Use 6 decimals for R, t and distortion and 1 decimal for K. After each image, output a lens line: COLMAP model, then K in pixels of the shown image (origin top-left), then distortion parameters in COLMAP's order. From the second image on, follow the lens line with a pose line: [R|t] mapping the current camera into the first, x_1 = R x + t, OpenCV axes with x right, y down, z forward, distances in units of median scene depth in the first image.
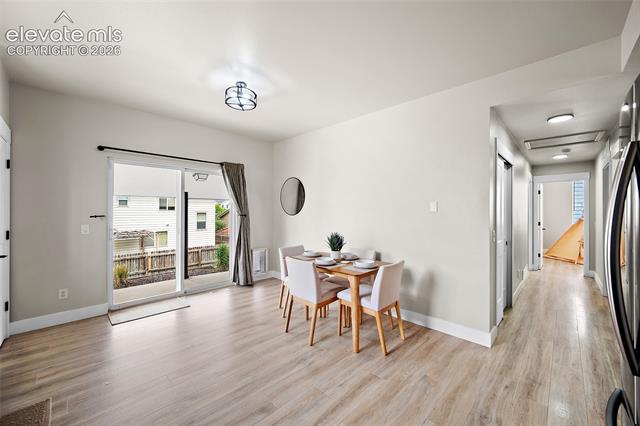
lens RADIAL K [[252.1, 0, 321.7], [0, 252.1, 209.7], [0, 0, 1]] dist [-0.000978, -0.000154]
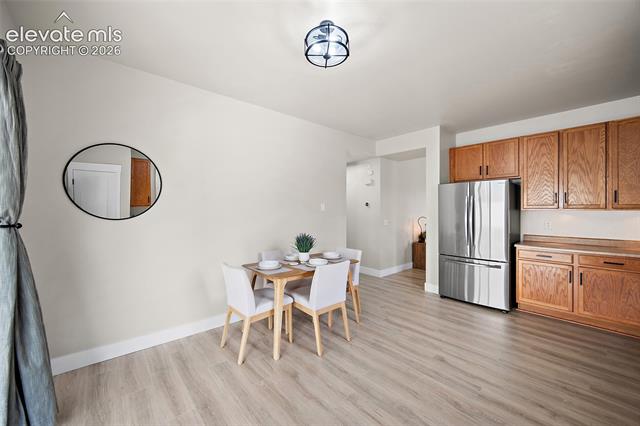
lens RADIAL K [[252.1, 0, 321.7], [0, 252.1, 209.7], [0, 0, 1]] dist [-0.000978, -0.000154]
pose [[0.075054, -0.004329, 0.997170, -0.931646], [-0.004815, 0.999977, 0.004704, -0.003697], [-0.997168, -0.005154, 0.075031, 0.893676]]
